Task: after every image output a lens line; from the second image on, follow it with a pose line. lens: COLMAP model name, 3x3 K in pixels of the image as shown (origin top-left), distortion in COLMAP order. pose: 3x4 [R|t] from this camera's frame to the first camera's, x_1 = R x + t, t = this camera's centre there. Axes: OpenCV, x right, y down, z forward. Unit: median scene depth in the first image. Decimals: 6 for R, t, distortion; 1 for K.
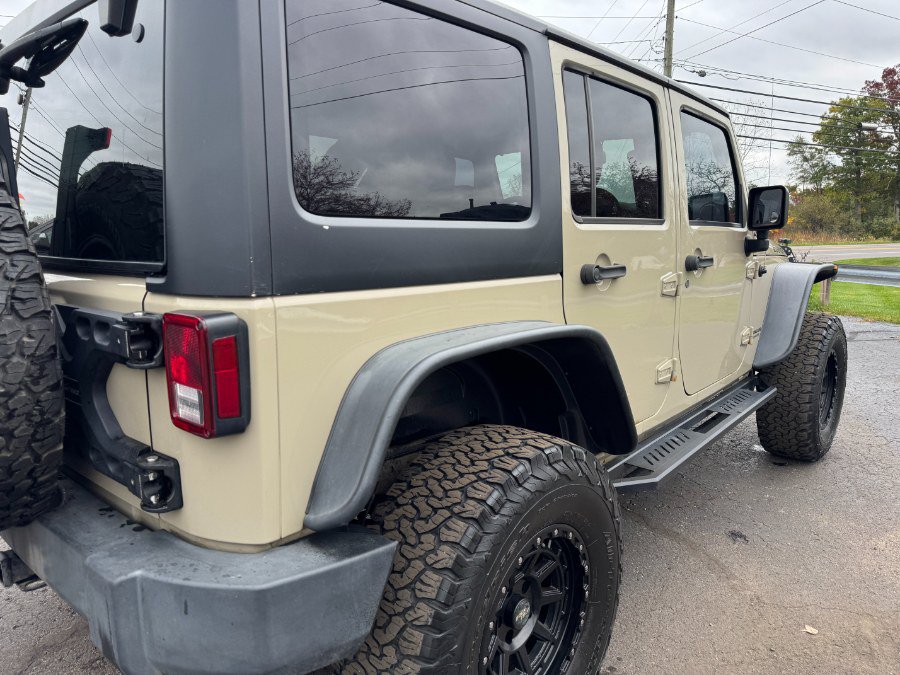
lens RADIAL K [[639.5, 0, 449.2], [0, 639.5, 336.6], [0, 0, 1]] dist [0.001066, -0.000887]
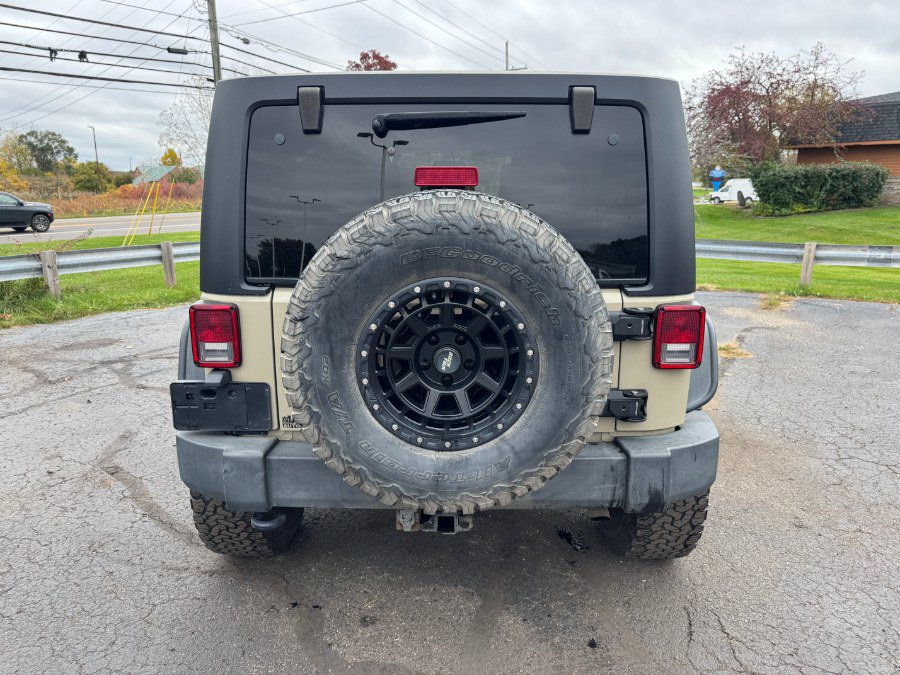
lens RADIAL K [[625.5, 0, 450.3], [0, 625.5, 340.6], [0, 0, 1]] dist [0.043404, -0.043677]
pose [[0.767565, -0.149480, 0.623297, -1.327108], [0.108092, 0.988686, 0.103998, -0.124472], [-0.631791, -0.012452, 0.775039, 0.003026]]
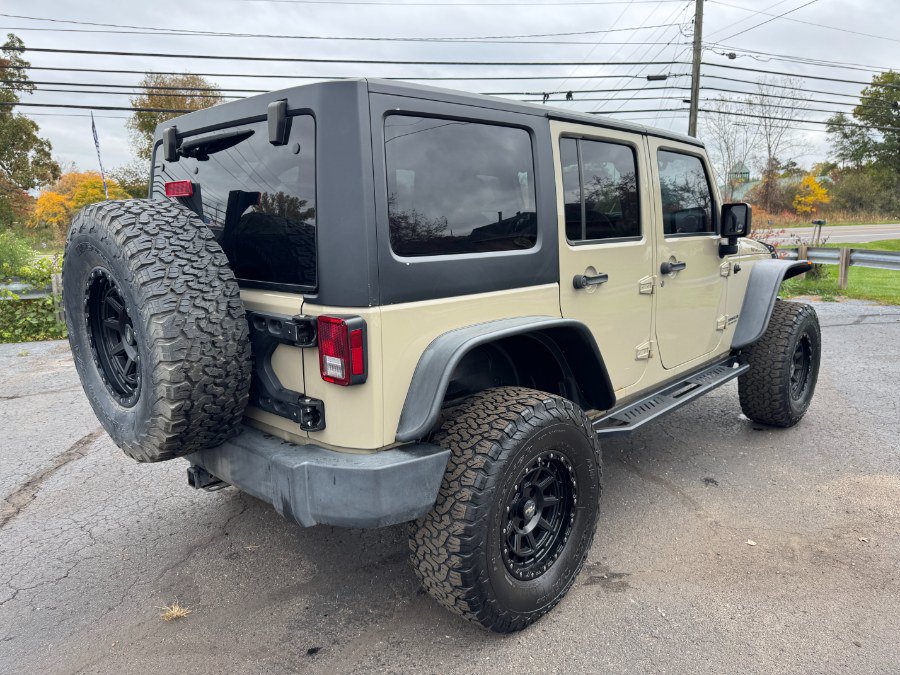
lens RADIAL K [[625.5, 0, 450.3], [0, 625.5, 341.0], [0, 0, 1]] dist [0.043404, -0.043677]
pose [[0.998911, -0.003673, -0.046522, -0.002968], [0.005182, 0.999463, 0.032355, -0.013937], [0.046378, -0.032561, 0.998393, -0.459634]]
